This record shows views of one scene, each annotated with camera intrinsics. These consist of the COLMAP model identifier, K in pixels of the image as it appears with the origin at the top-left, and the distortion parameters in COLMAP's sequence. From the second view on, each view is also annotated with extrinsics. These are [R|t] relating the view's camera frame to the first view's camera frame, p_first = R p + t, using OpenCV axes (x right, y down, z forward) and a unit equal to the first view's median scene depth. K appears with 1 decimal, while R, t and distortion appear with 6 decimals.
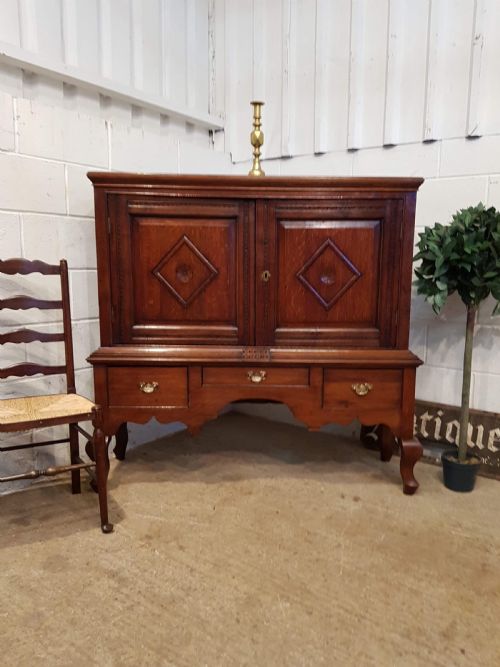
lens RADIAL K [[534.1, 0, 251.6], [0, 534.1, 341.8], [0, 0, 1]] dist [0.012630, -0.032730]
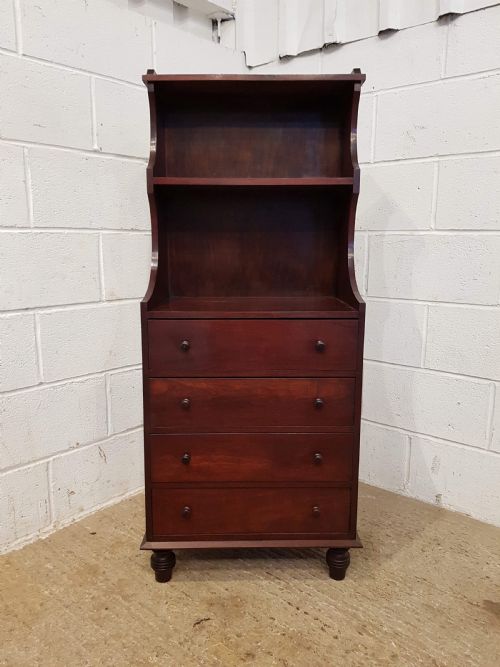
lens RADIAL K [[534.1, 0, 251.6], [0, 534.1, 341.8], [0, 0, 1]] dist [0.012630, -0.032730]
pose [[0.996182, 0.006069, -0.087093, 0.040798], [-0.003034, 0.999385, 0.034930, -0.040231], [0.087251, -0.034532, 0.995588, 0.521124]]
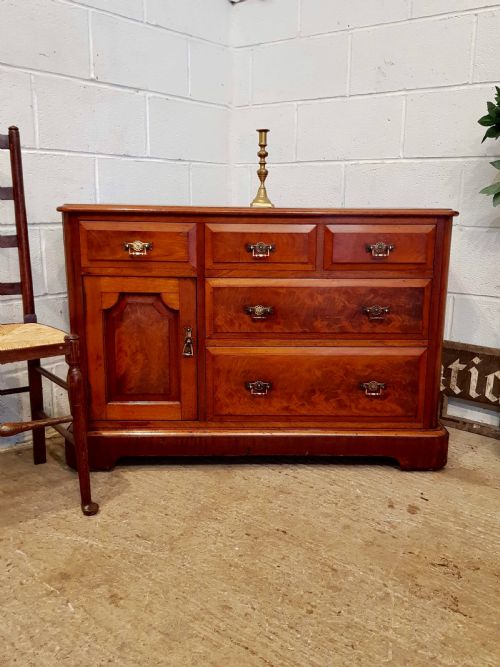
lens RADIAL K [[620.2, 0, 259.7], [0, 620.2, 336.5], [0, 0, 1]] dist [0.008776, -0.023336]
pose [[0.999485, 0.003640, -0.031870, 0.040810], [-0.001505, 0.997768, 0.066766, 0.046302], [0.032041, -0.066684, 0.997260, 0.296410]]
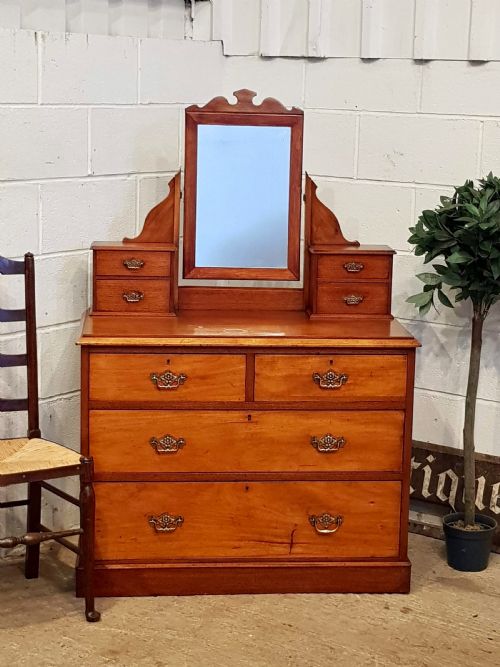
lens RADIAL K [[1359.7, 0, 250.0], [0, 1359.7, 333.5], [0, 0, 1]] dist [0.034994, 0.014898]
pose [[0.999926, 0.011495, 0.004093, -0.016554], [-0.011630, 0.999333, 0.034607, -0.124427], [-0.003693, -0.034652, 0.999393, -0.766111]]
